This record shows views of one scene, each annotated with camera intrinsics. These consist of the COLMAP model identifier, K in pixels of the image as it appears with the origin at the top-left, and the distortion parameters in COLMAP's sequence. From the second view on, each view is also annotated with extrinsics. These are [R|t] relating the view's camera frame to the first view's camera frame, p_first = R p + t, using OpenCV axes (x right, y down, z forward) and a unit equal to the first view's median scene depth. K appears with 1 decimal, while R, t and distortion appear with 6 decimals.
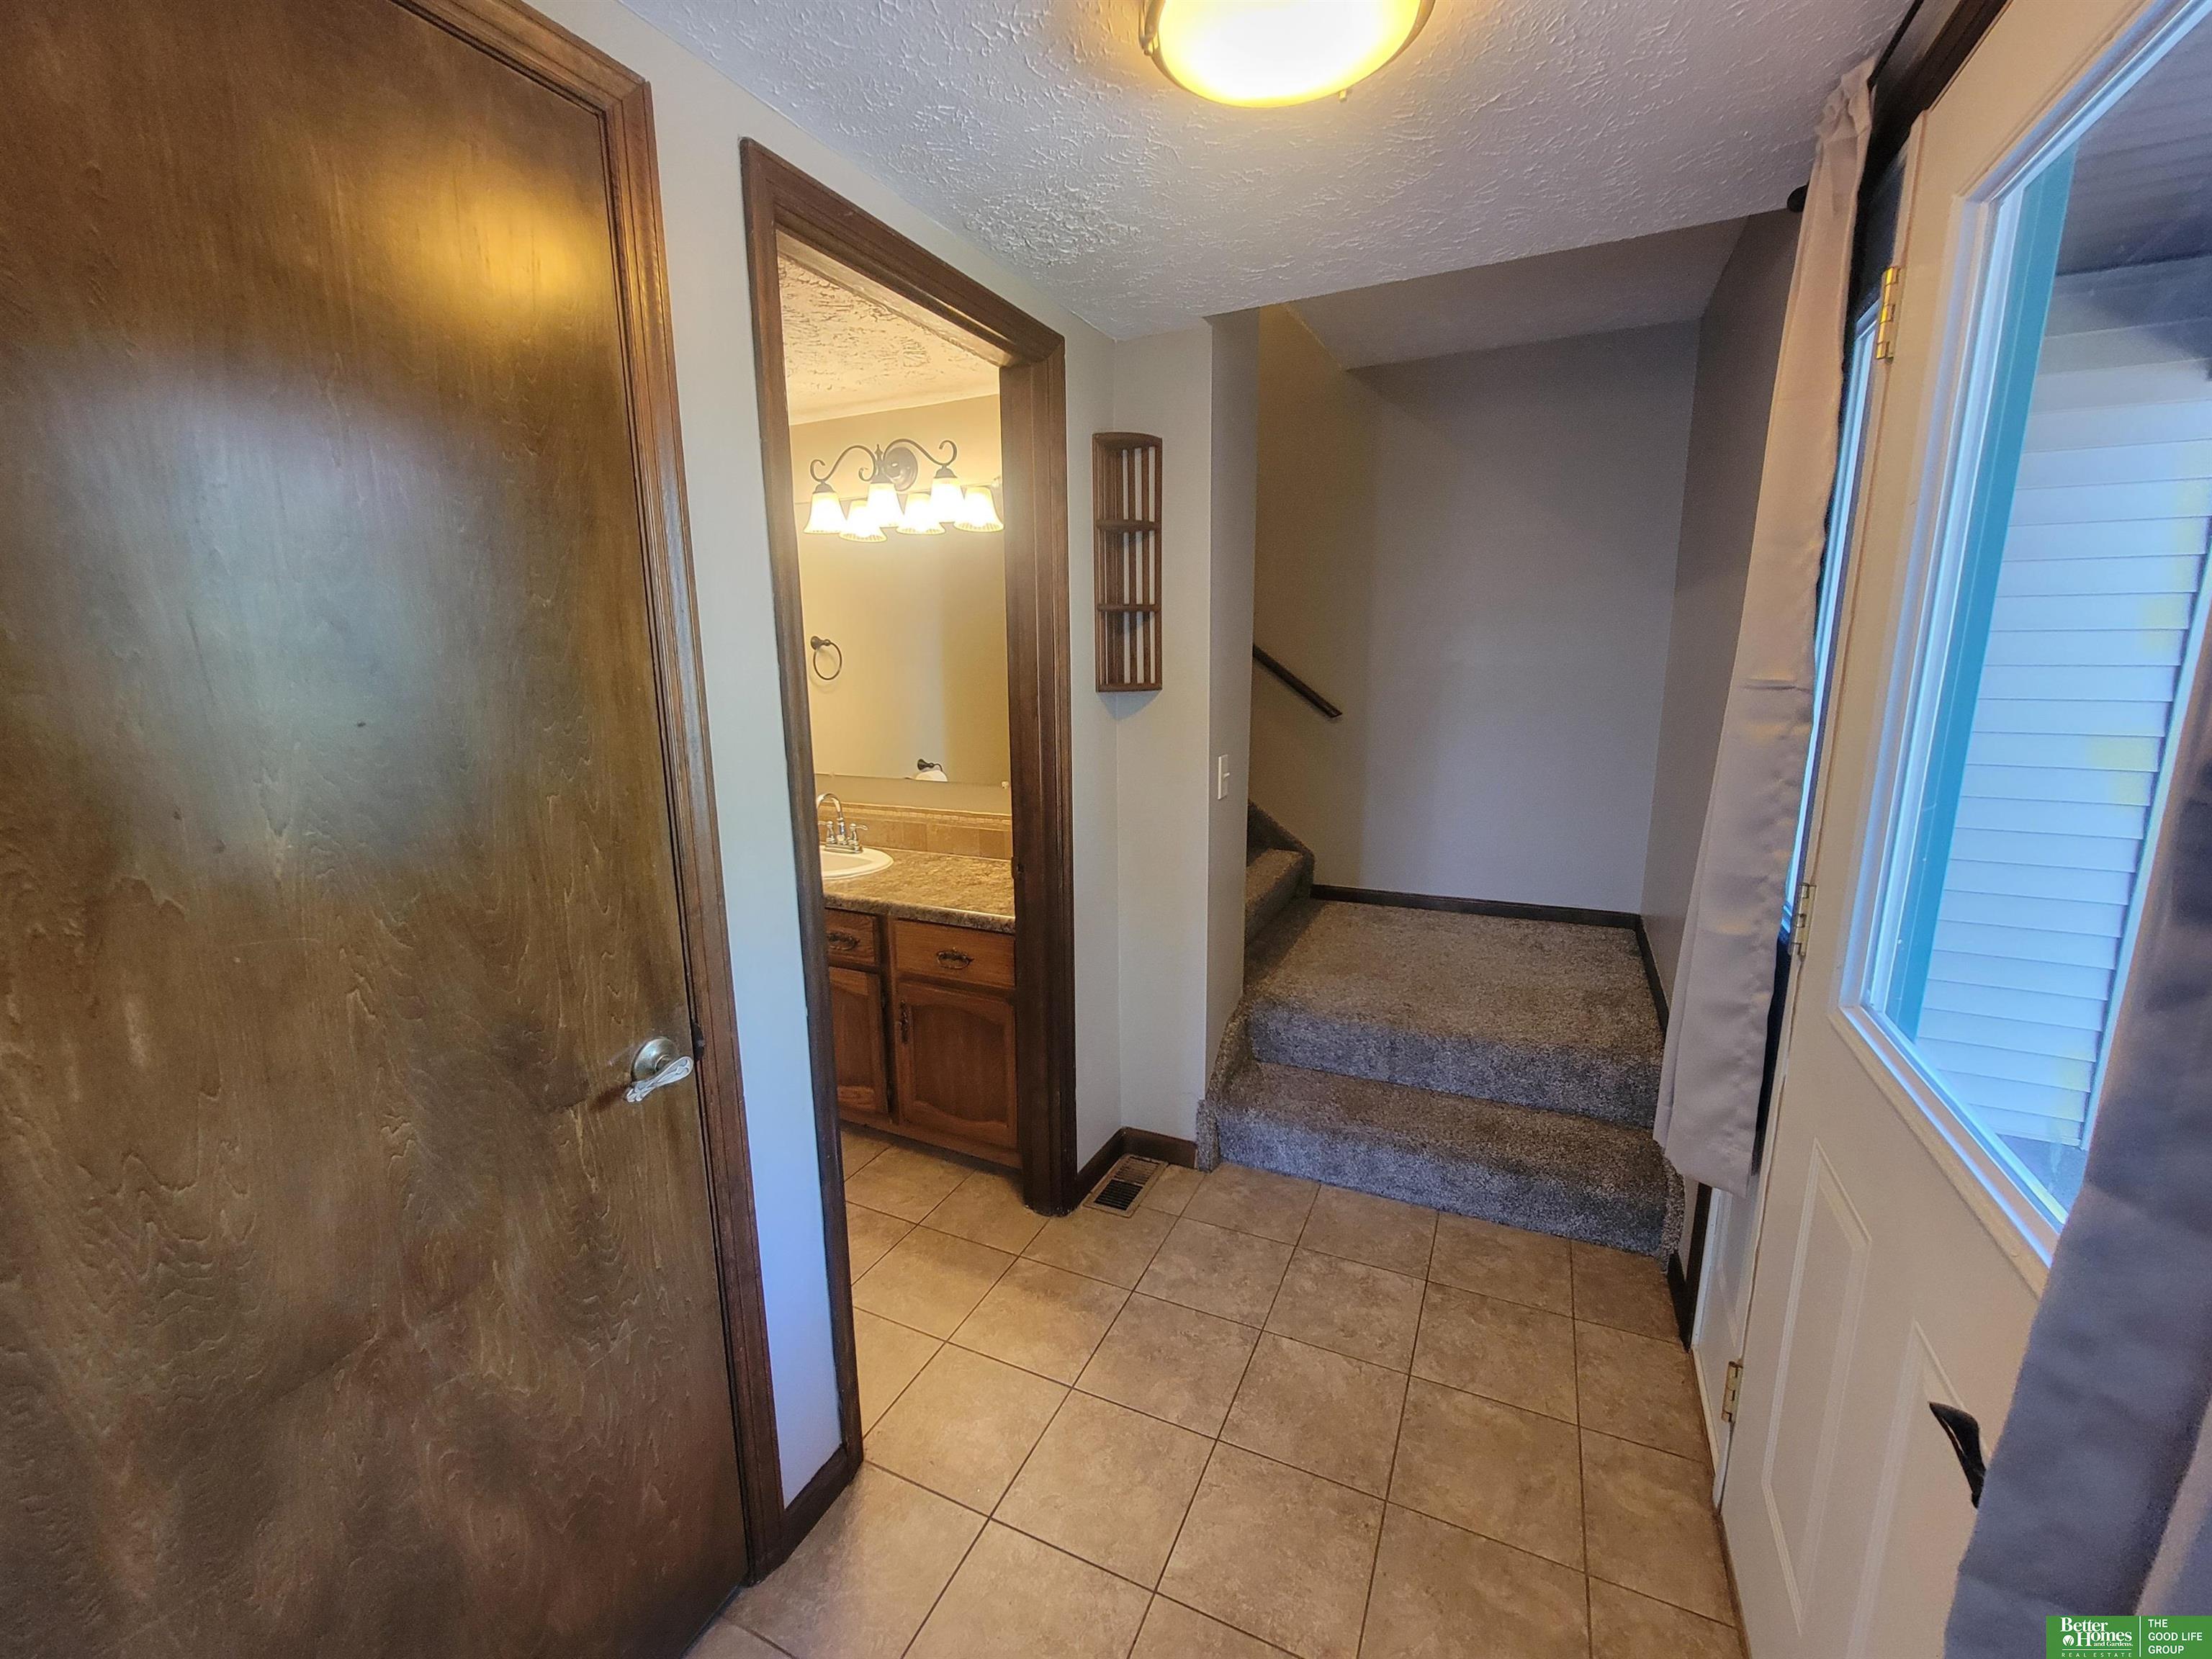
lens RADIAL K [[894.1, 0, 1107.9], [0, 894.1, 826.0], [0, 0, 1]] dist [-0.015433, -0.000332]
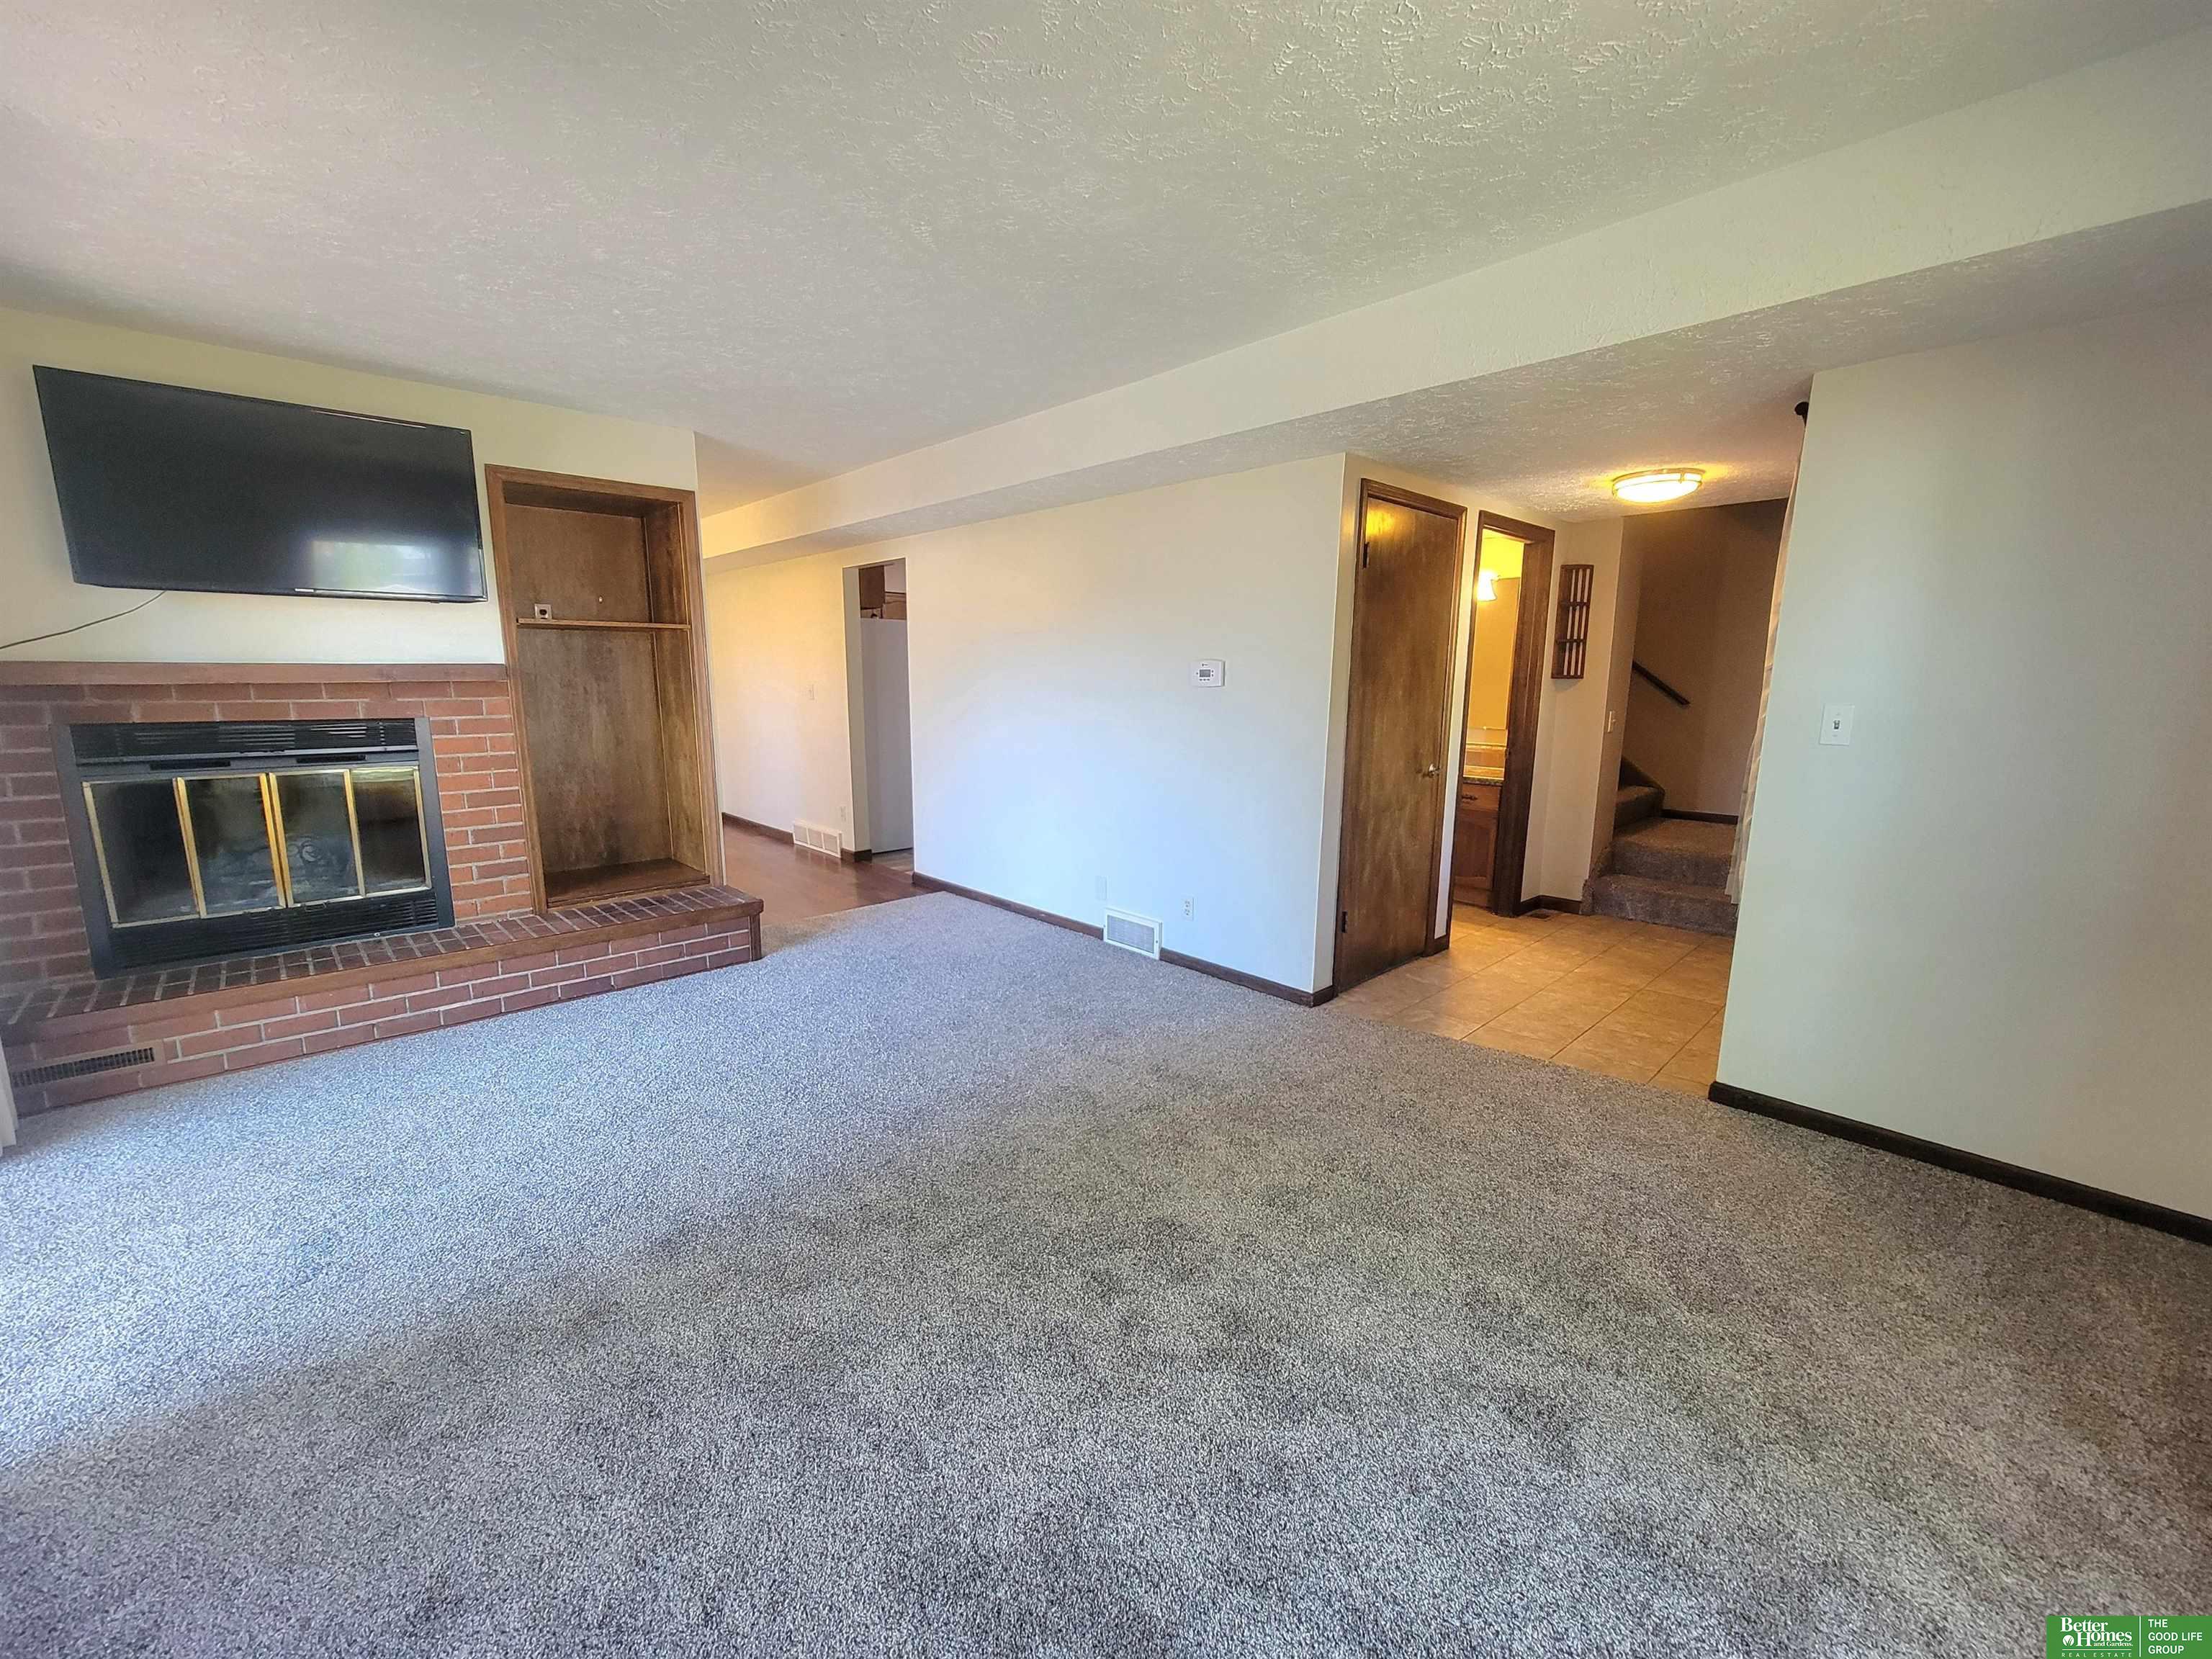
lens RADIAL K [[894.1, 0, 1108.9], [0, 894.1, 833.5], [0, 0, 1]] dist [-0.015433, -0.000332]
pose [[0.932964, 0.077620, -0.351500, -0.224840], [-0.082666, 0.996577, 0.000655, 0.315330], [0.350348, 0.028446, 0.936187, -1.408262]]
